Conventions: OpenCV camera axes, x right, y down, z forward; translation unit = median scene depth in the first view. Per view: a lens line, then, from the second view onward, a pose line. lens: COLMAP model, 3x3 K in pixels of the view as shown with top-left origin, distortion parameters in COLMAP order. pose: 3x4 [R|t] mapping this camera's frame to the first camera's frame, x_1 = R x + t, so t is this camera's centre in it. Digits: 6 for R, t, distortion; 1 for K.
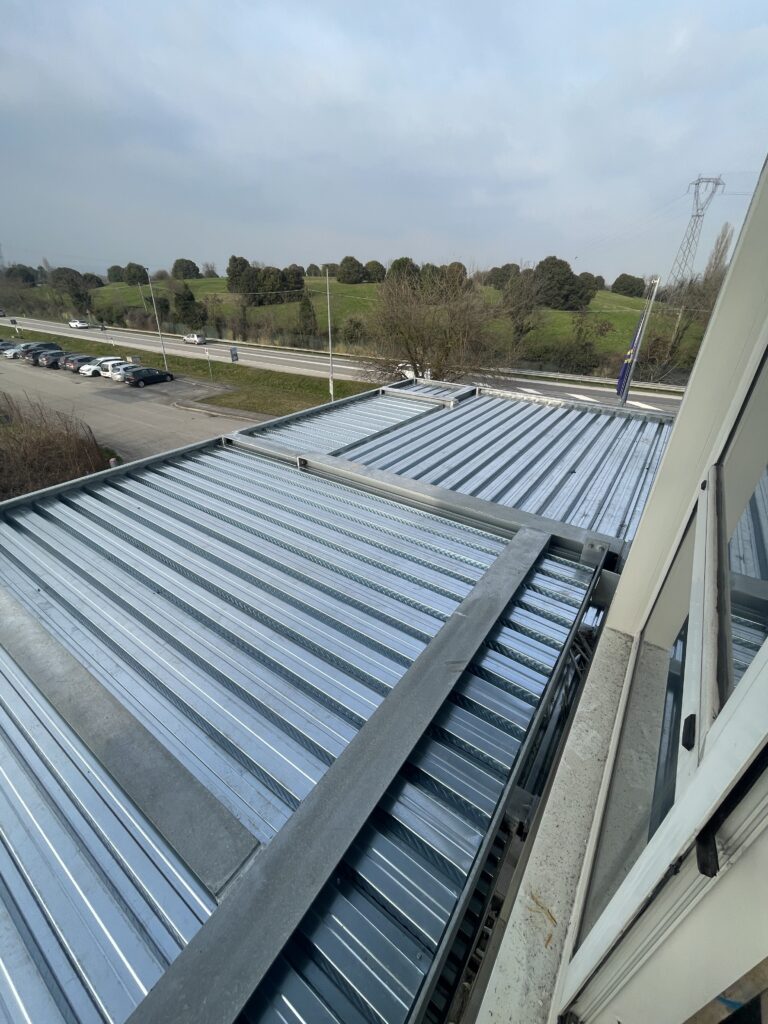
lens RADIAL K [[416.3, 0, 391.8], [0, 416.3, 509.1], [0, 0, 1]] dist [0.000075, 0.000077]
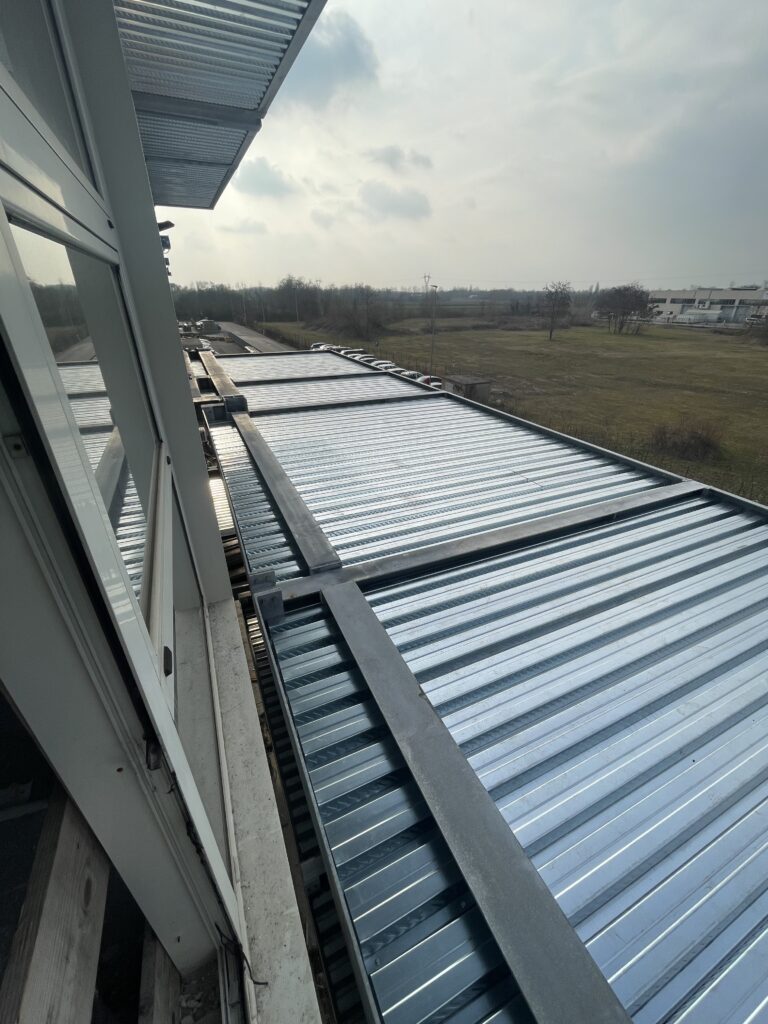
lens RADIAL K [[416.3, 0, 391.8], [0, 416.3, 509.1], [0, 0, 1]] dist [0.000075, 0.000077]
pose [[-0.517715, 0.384415, -0.764327, 0.638263], [-0.421642, 0.662704, 0.618903, -0.453556], [0.744438, 0.642688, -0.181007, 0.831916]]
